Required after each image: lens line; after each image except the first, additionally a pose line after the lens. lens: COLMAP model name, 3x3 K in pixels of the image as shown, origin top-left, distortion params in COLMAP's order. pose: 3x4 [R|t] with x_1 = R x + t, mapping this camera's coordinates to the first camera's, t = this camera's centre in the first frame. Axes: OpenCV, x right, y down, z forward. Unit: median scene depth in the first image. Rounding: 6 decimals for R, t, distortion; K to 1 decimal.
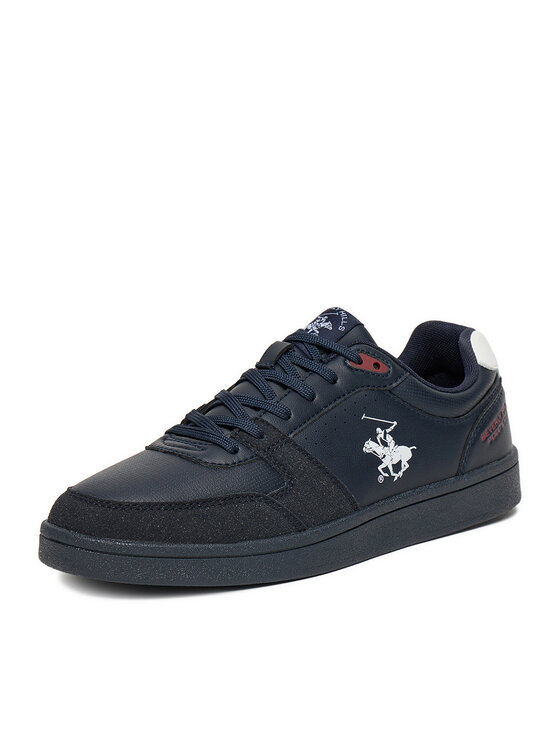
lens RADIAL K [[2198.8, 0, 279.8], [0, 2198.8, 372.6], [0, 0, 1]] dist [0.153635, 0.000000]
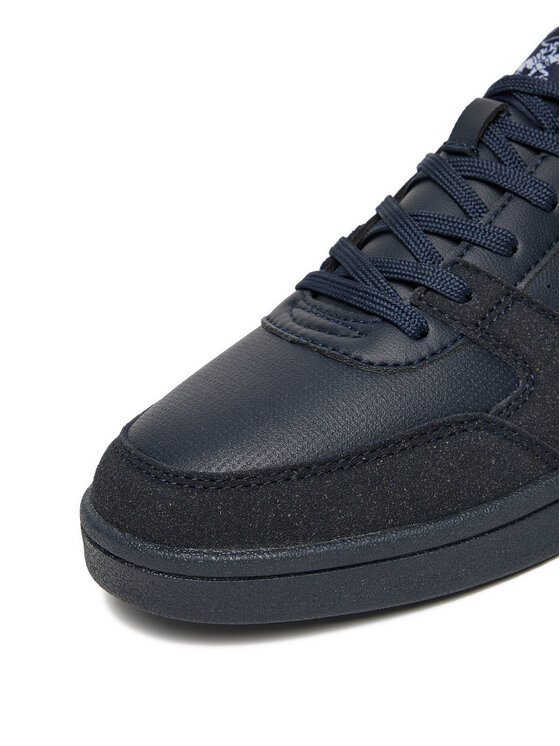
lens RADIAL K [[1379.4, 0, 284.0], [0, 1379.4, 372.6], [0, 0, 1]] dist [0.081681, 0.000000]
pose [[0.989815, -0.080126, -0.117669, -0.014629], [0.106622, 0.964947, 0.239812, -0.039147], [0.094329, -0.249916, 0.963662, 0.663232]]
